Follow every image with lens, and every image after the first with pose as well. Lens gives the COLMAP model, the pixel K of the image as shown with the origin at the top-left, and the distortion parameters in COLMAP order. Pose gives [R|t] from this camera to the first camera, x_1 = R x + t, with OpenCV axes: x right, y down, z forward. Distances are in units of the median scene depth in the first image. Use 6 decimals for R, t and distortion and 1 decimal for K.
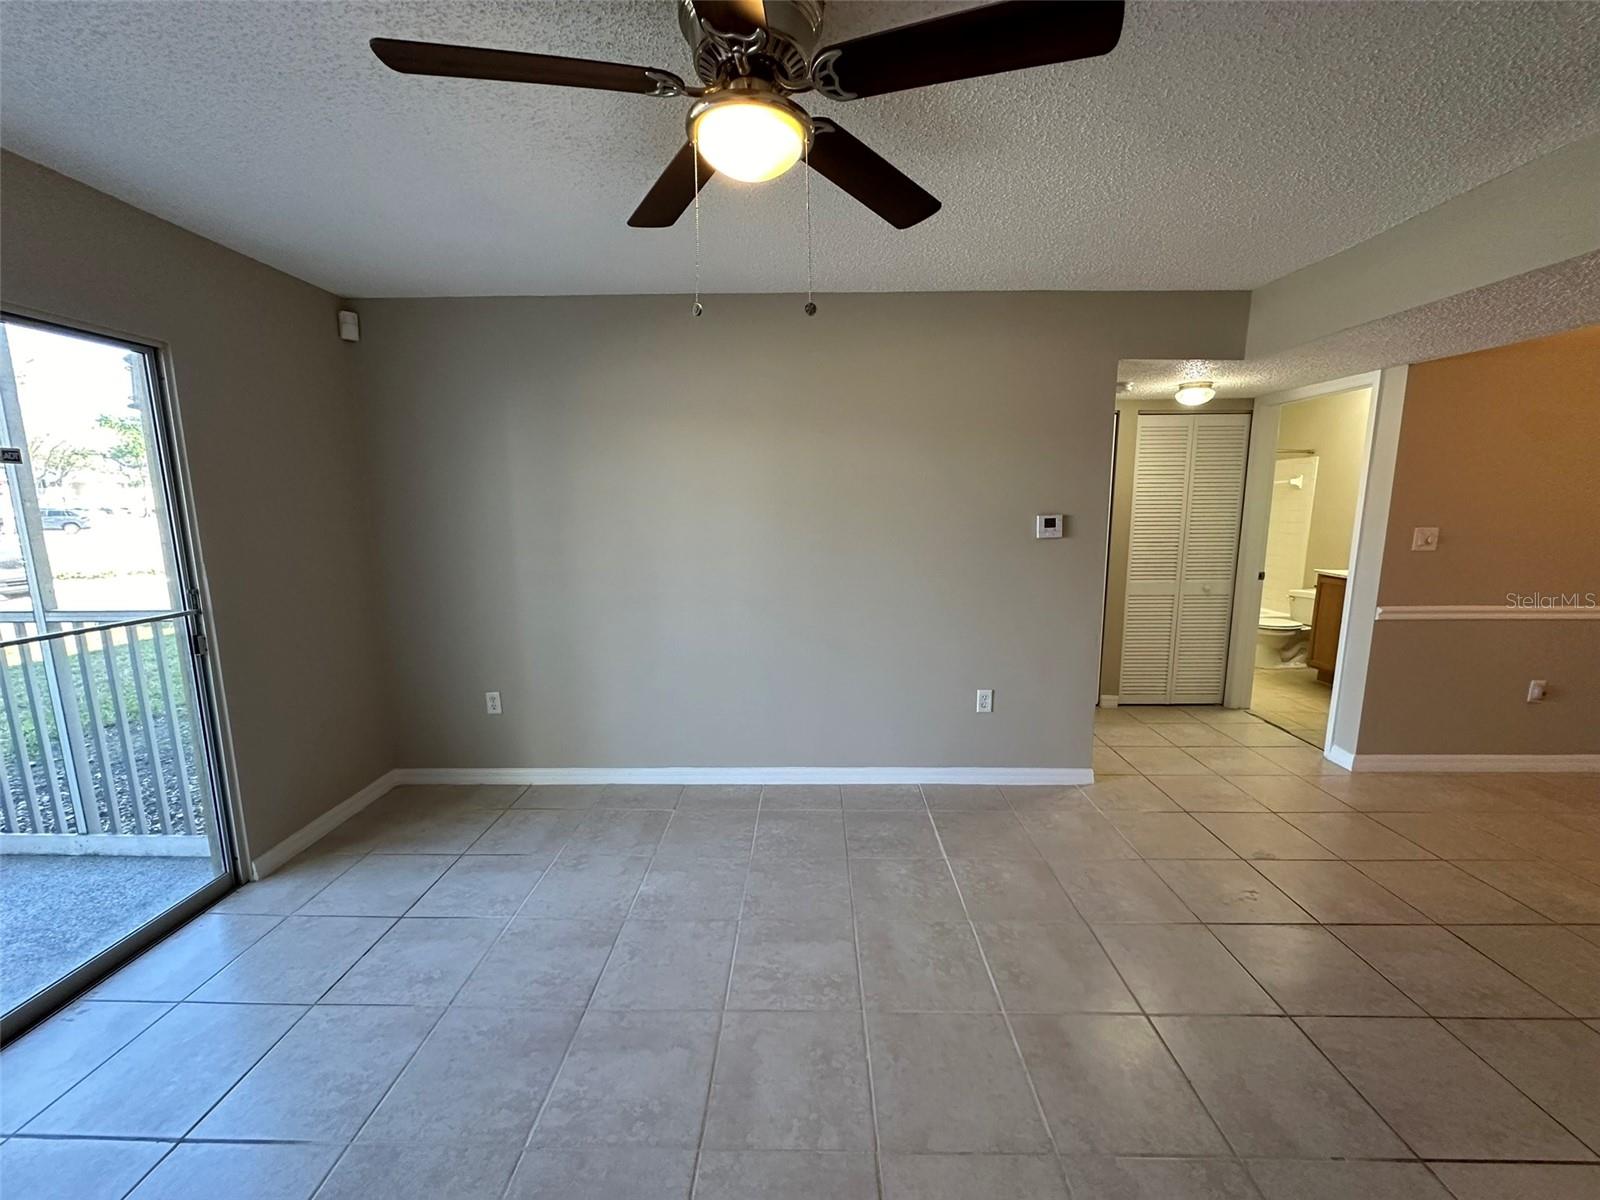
lens RADIAL K [[637.1, 0, 799.6], [0, 637.1, 599.7], [0, 0, 1]] dist [-0.002943, 0.000006]
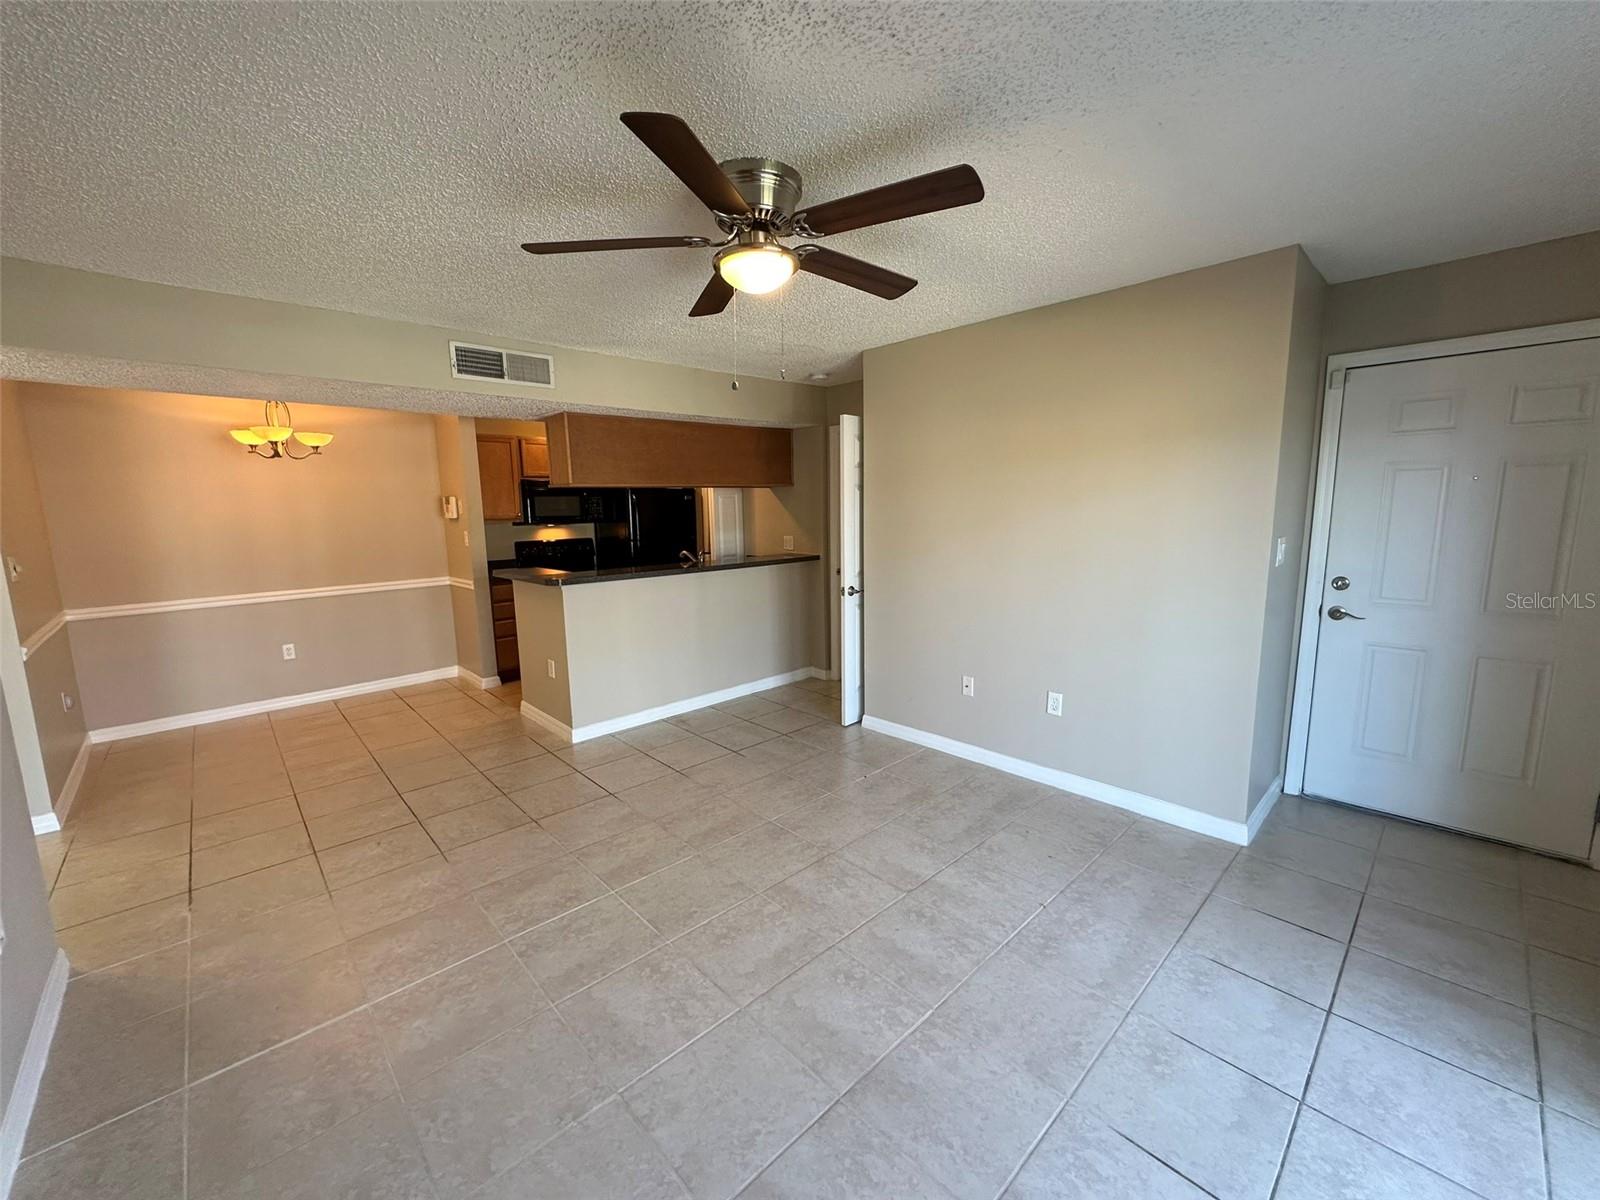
lens RADIAL K [[637.1, 0, 799.6], [0, 637.1, 599.7], [0, 0, 1]] dist [-0.002943, 0.000006]
pose [[-0.699442, -0.087638, 0.709296, -0.495544], [0.131515, 0.959722, 0.248269, -0.134208], [-0.702485, 0.266933, -0.659744, 0.830178]]
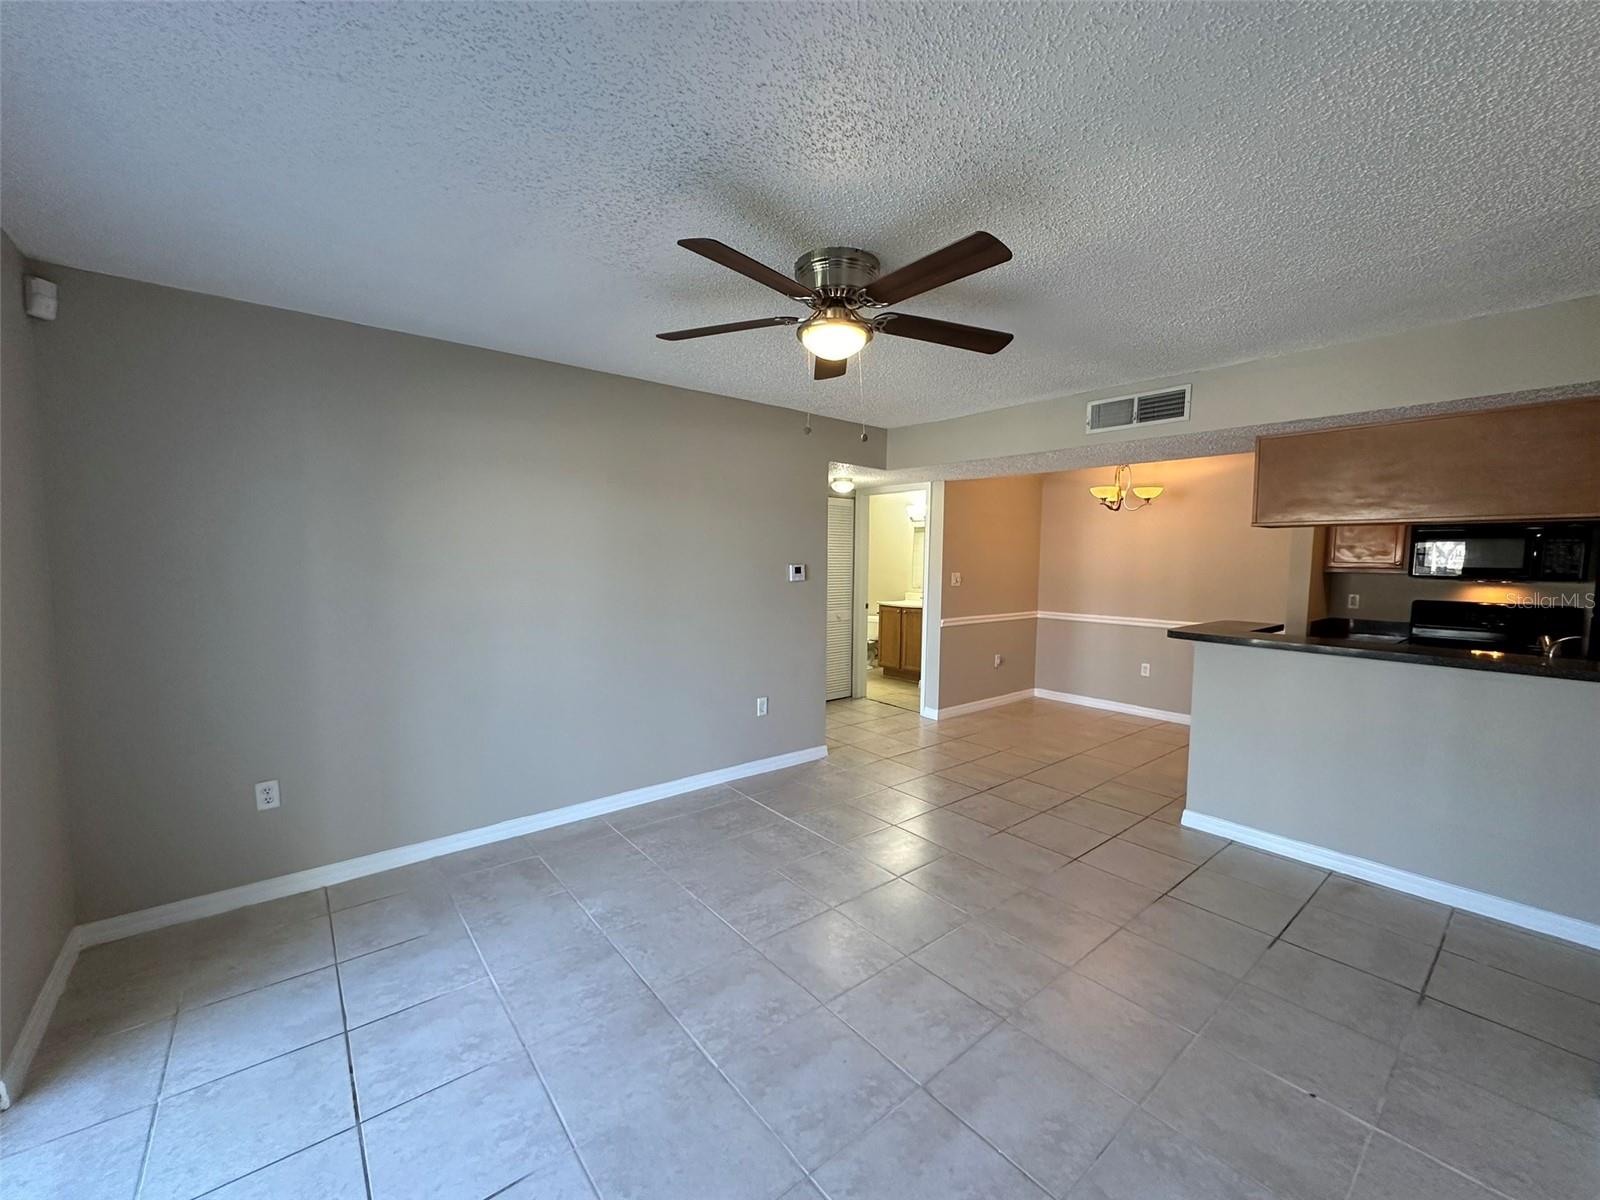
lens RADIAL K [[637.1, 0, 799.6], [0, 637.1, 599.7], [0, 0, 1]] dist [-0.002943, 0.000006]
pose [[0.762743, -0.031070, 0.645954, -0.493068], [0.083805, 0.995172, -0.051089, 0.014945], [-0.641248, 0.093103, 0.761664, -0.059298]]
